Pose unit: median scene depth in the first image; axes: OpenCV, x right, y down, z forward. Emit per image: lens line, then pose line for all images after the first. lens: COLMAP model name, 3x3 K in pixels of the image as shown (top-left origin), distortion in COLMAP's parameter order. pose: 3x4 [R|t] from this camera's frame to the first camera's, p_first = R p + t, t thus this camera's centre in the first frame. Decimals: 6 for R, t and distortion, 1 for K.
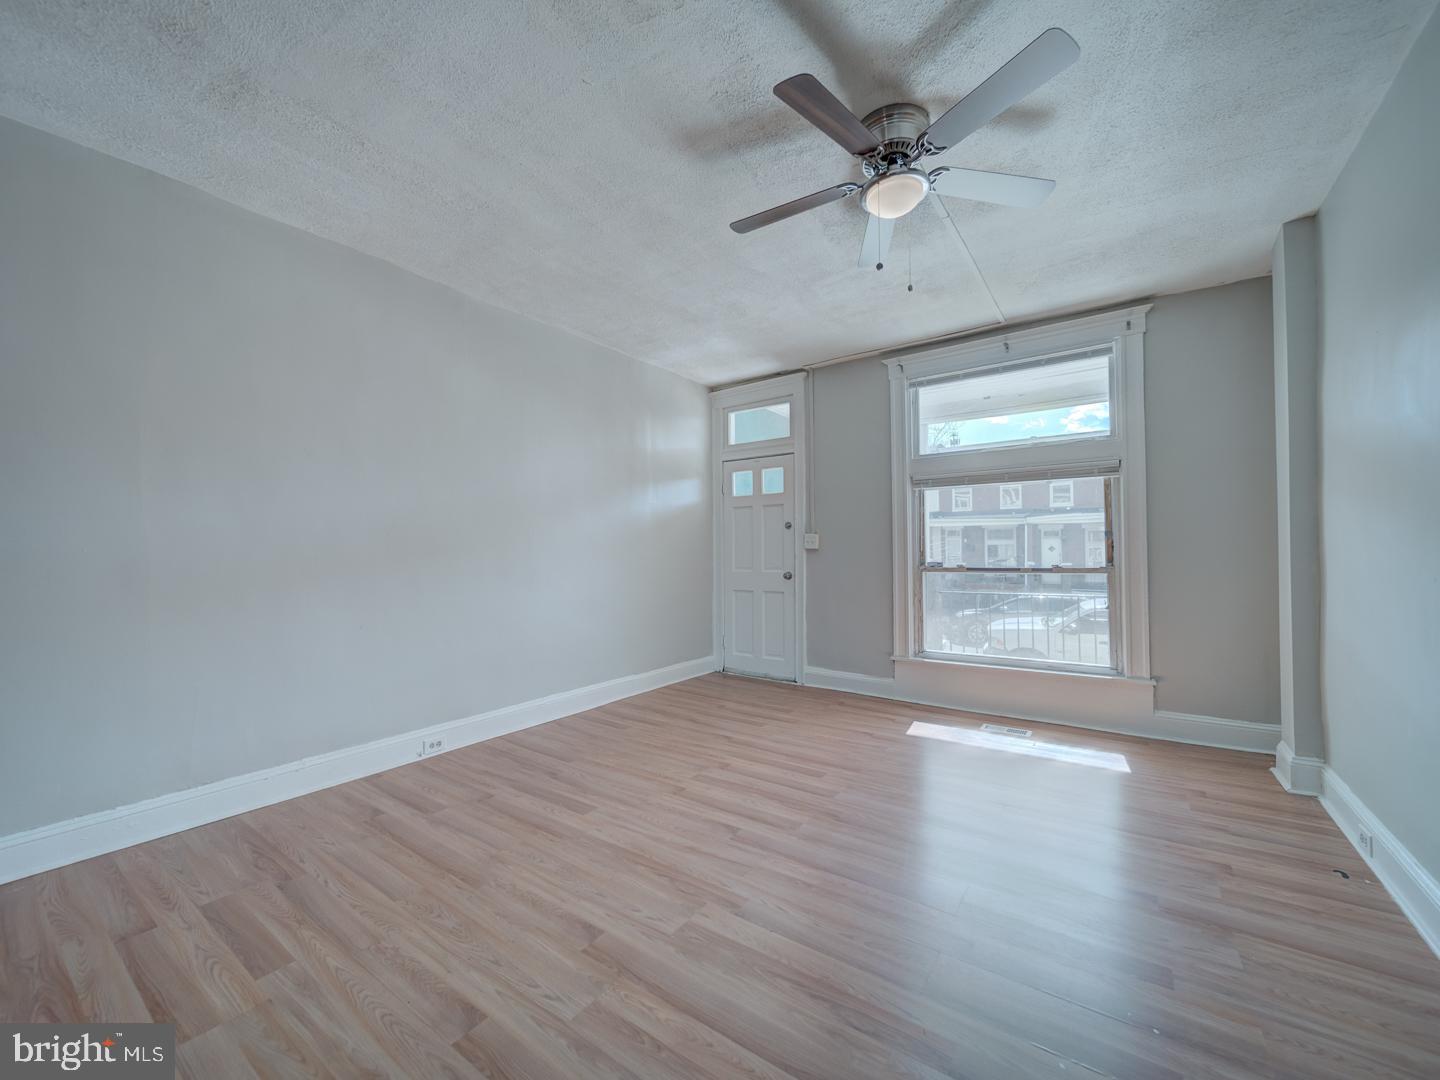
lens RADIAL K [[571.1, 0, 724.6], [0, 571.1, 543.6], [0, 0, 1]] dist [-0.002182, -0.000470]
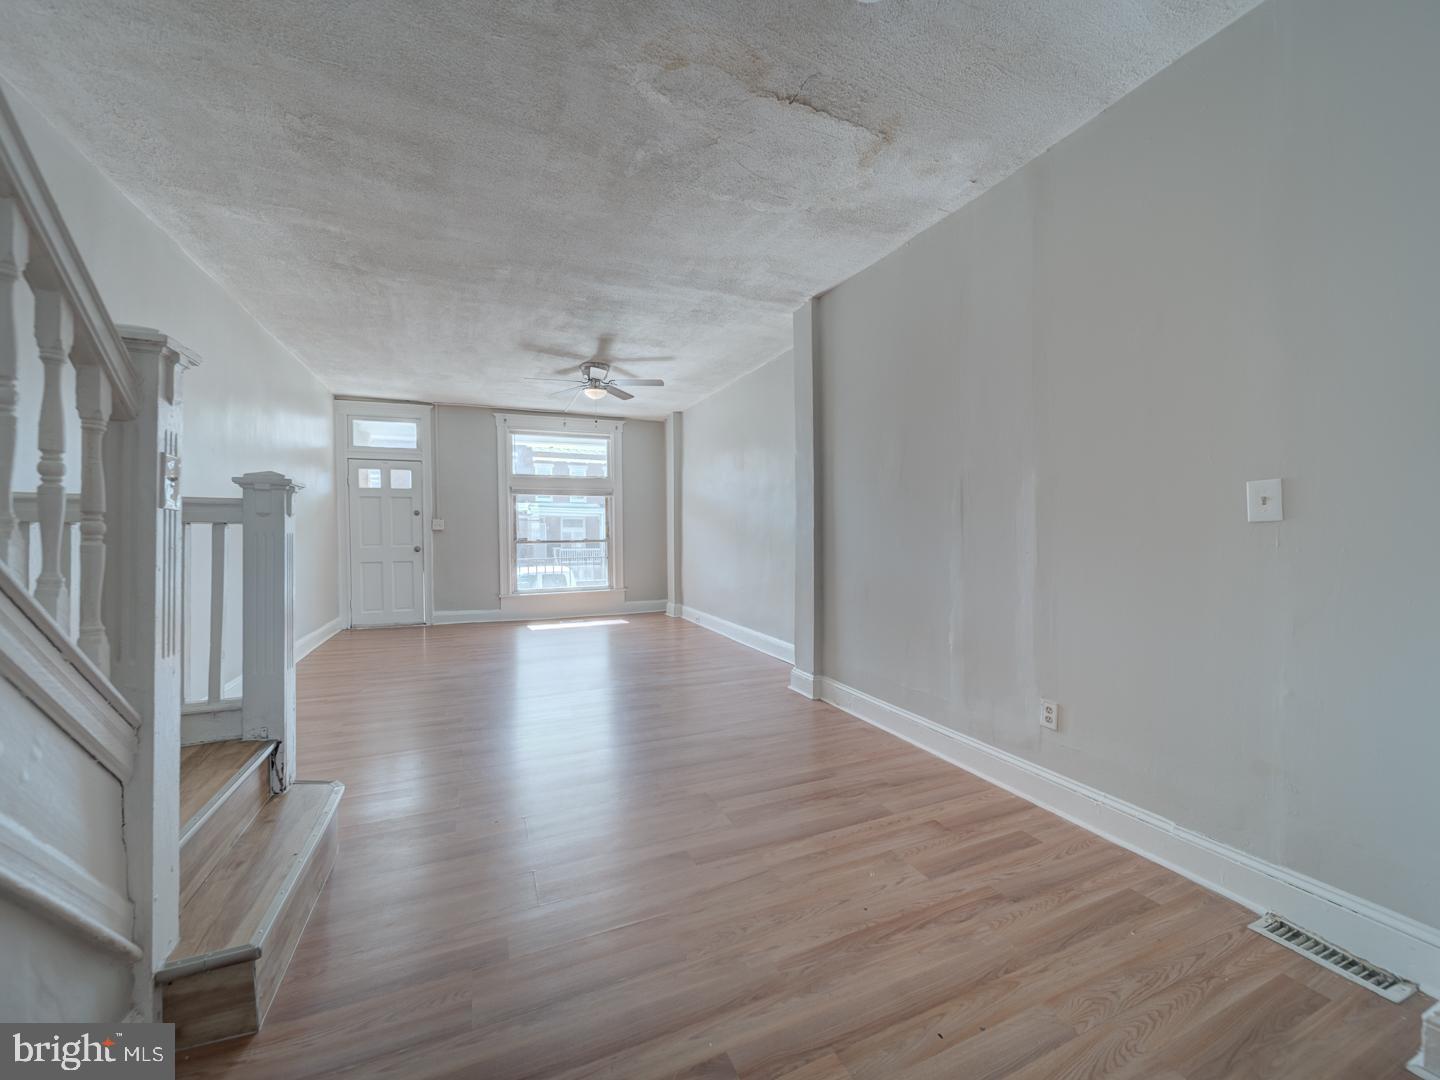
lens RADIAL K [[566.4, 0, 723.3], [0, 566.4, 541.7], [0, 0, 1]] dist [0.000158, -0.002318]
pose [[0.522444, -0.012349, 0.852584, -0.914148], [-0.009657, 0.999745, 0.020398, 0.003766], [-0.852619, -0.018890, 0.522191, -0.479099]]
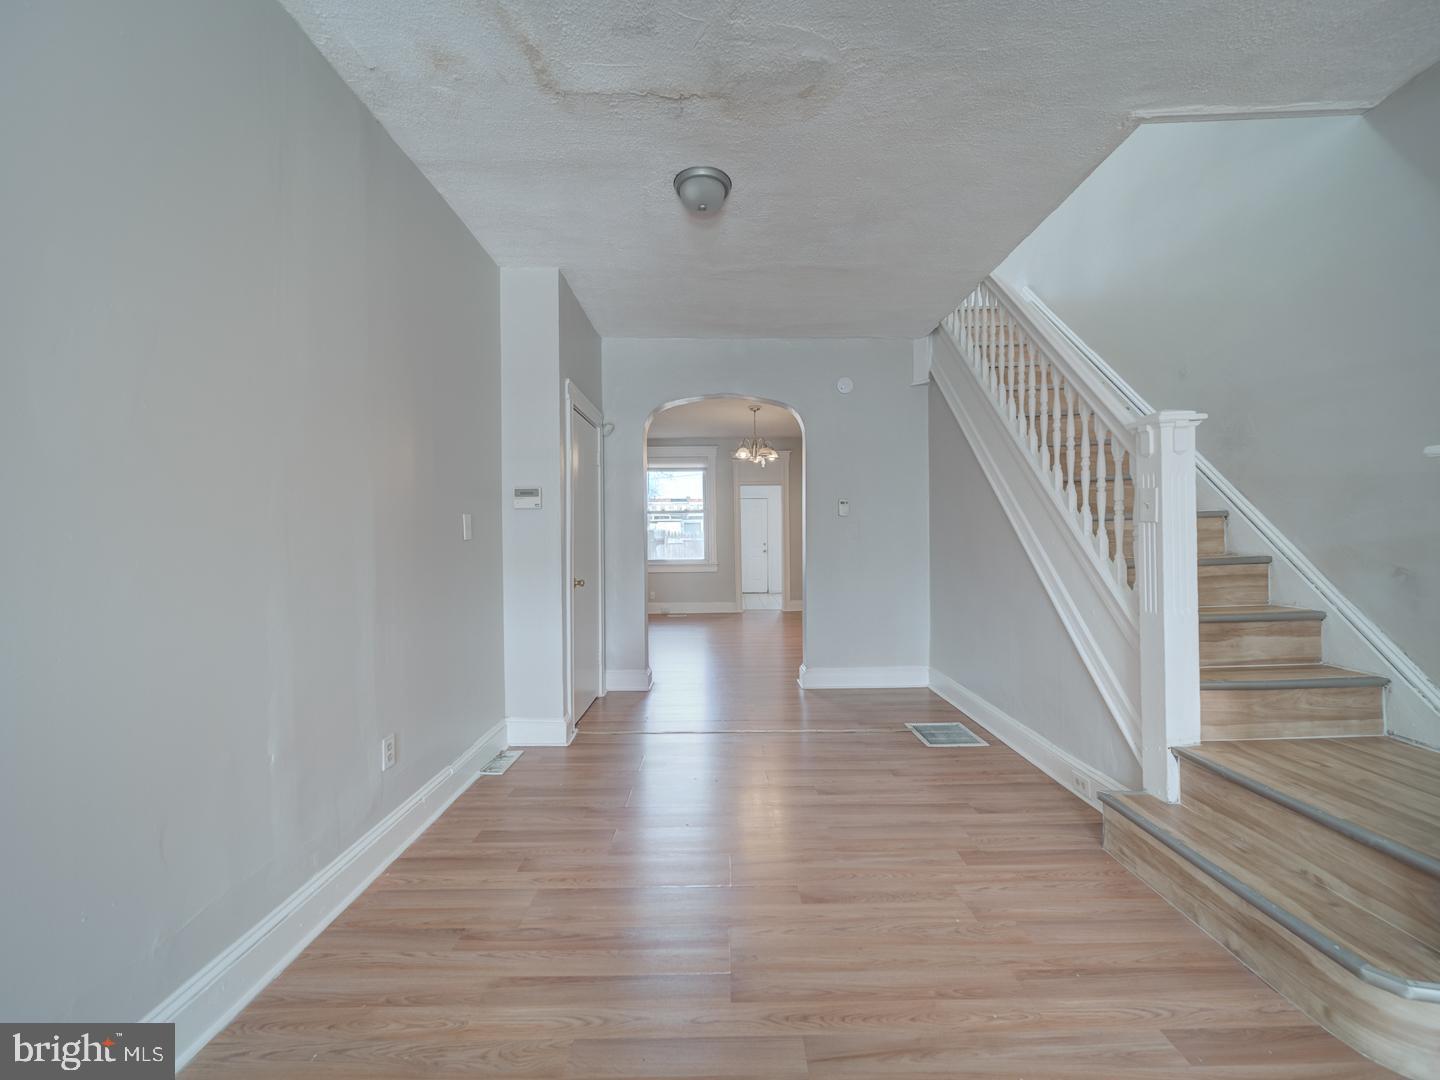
lens RADIAL K [[566.4, 0, 723.3], [0, 566.4, 541.7], [0, 0, 1]] dist [0.000158, -0.002318]
pose [[-0.817515, 0.018617, -0.575607, -0.135747], [0.023194, 0.999731, -0.000607, 0.004189], [0.575441, -0.013847, -0.817726, 0.197551]]
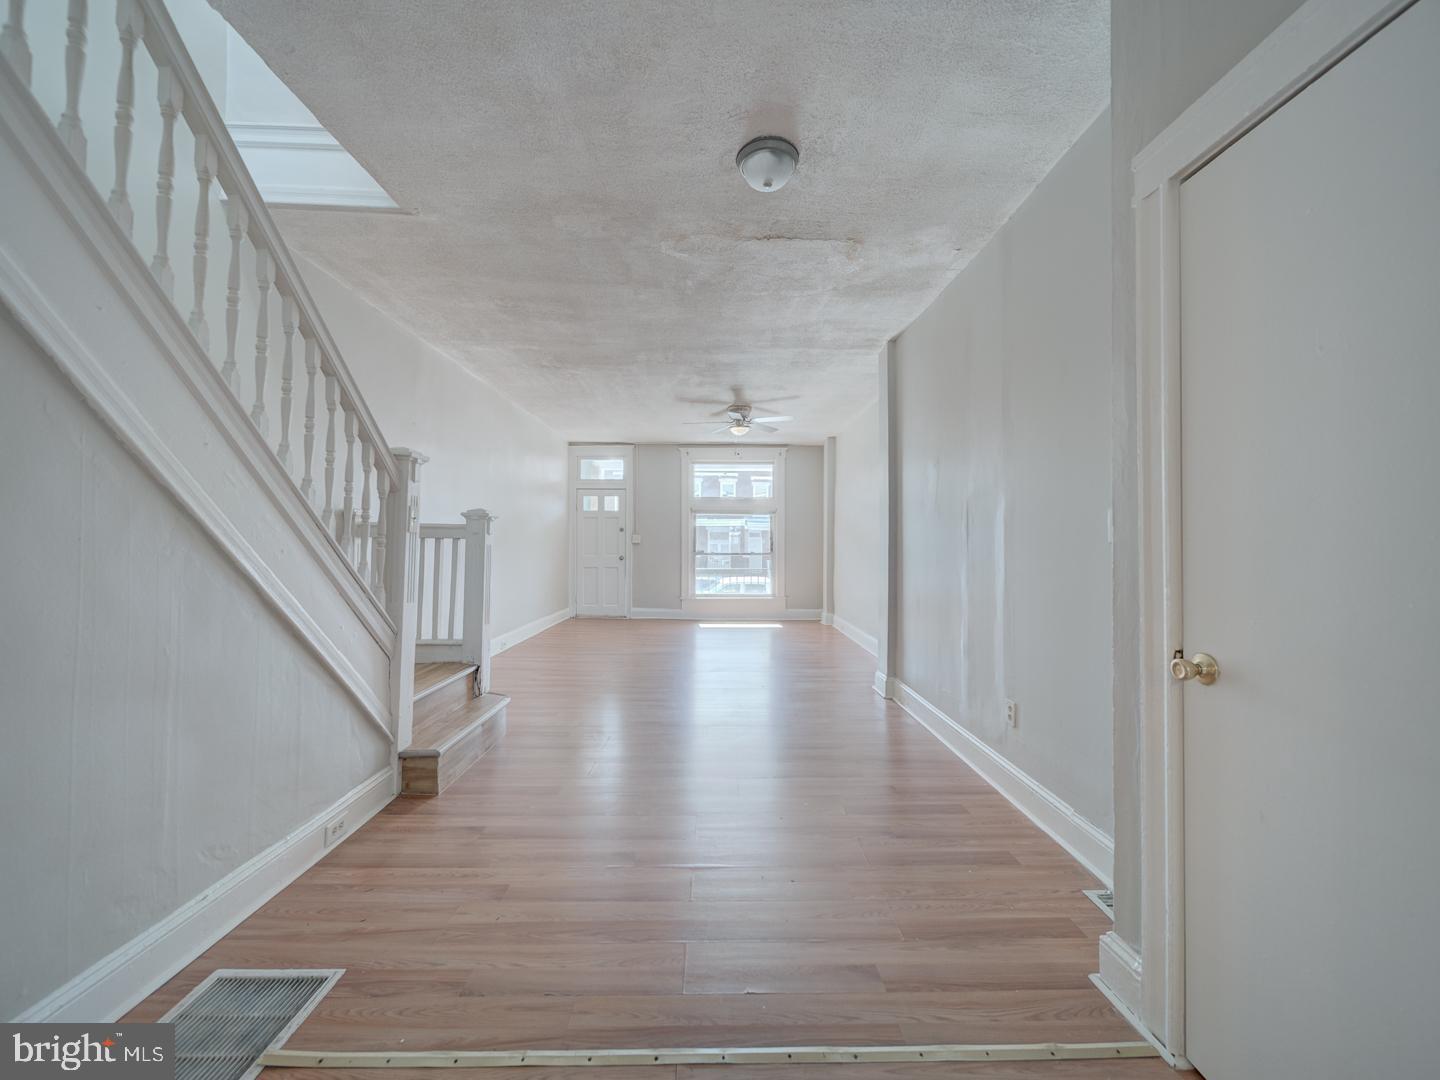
lens RADIAL K [[566.4, 0, 723.3], [0, 566.4, 541.7], [0, 0, 1]] dist [0.000158, -0.002318]
pose [[0.810691, 0.015153, 0.585278, -0.898472], [-0.019190, 0.999816, 0.000695, -0.001915], [-0.585160, -0.011795, 0.810832, -0.826751]]
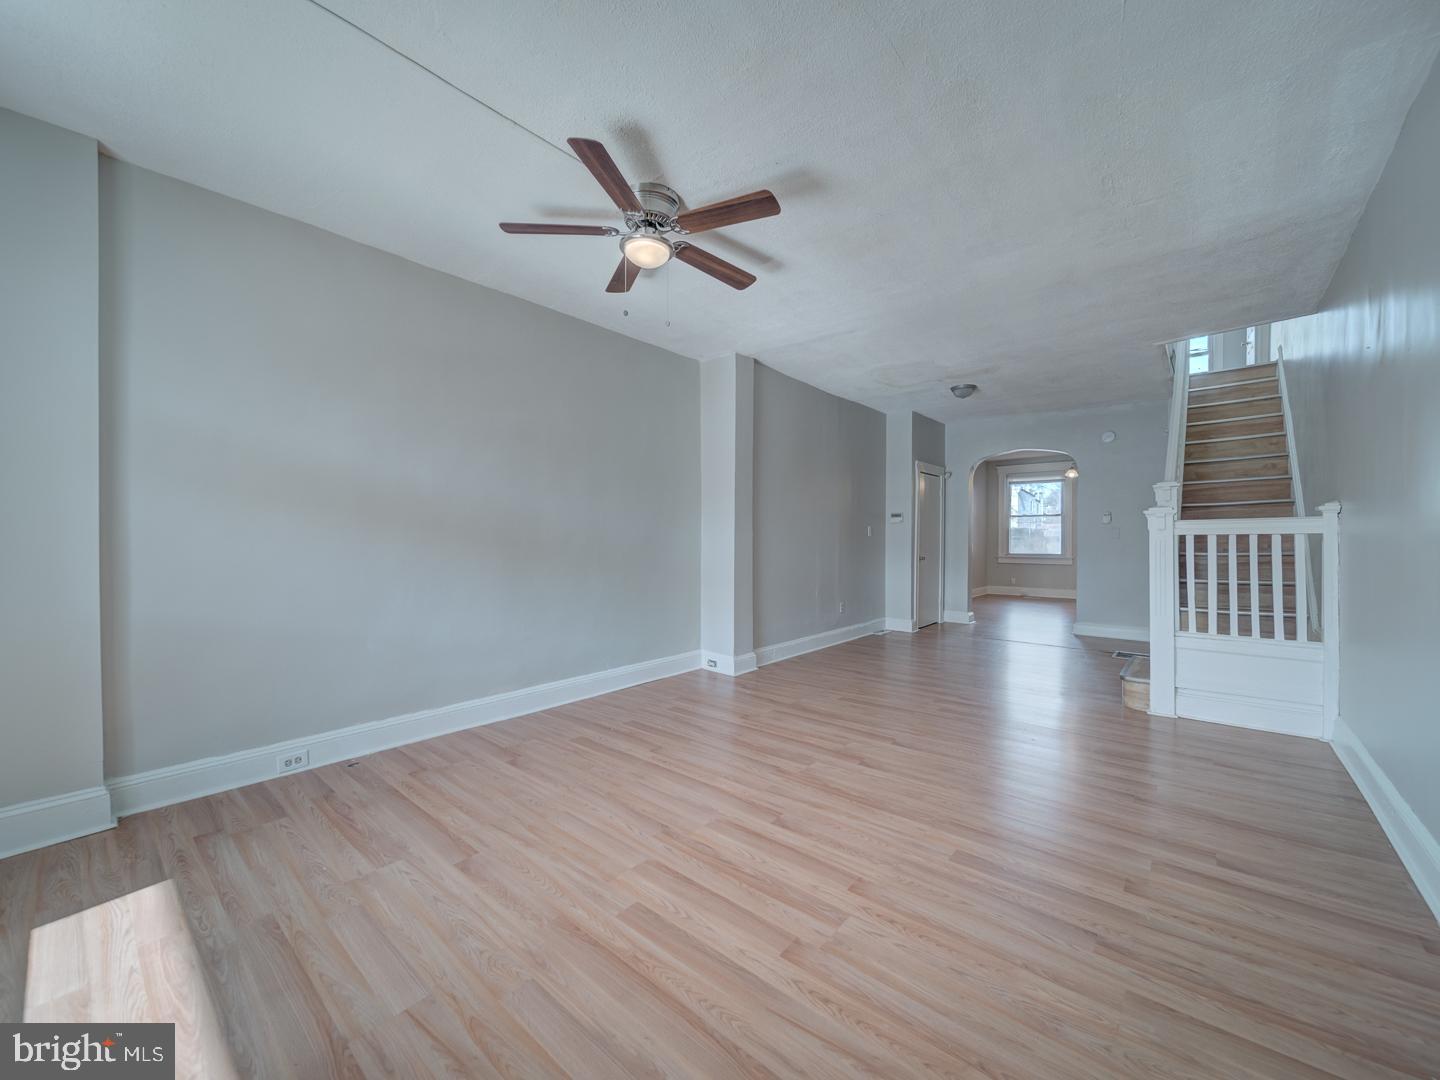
lens RADIAL K [[566.4, 0, 723.3], [0, 566.4, 541.7], [0, 0, 1]] dist [0.000158, -0.002318]
pose [[-0.995463, 0.003347, 0.095087, 0.010961], [0.003069, 0.999991, -0.003068, 0.014450], [-0.095096, -0.002762, -0.995464, 1.282316]]
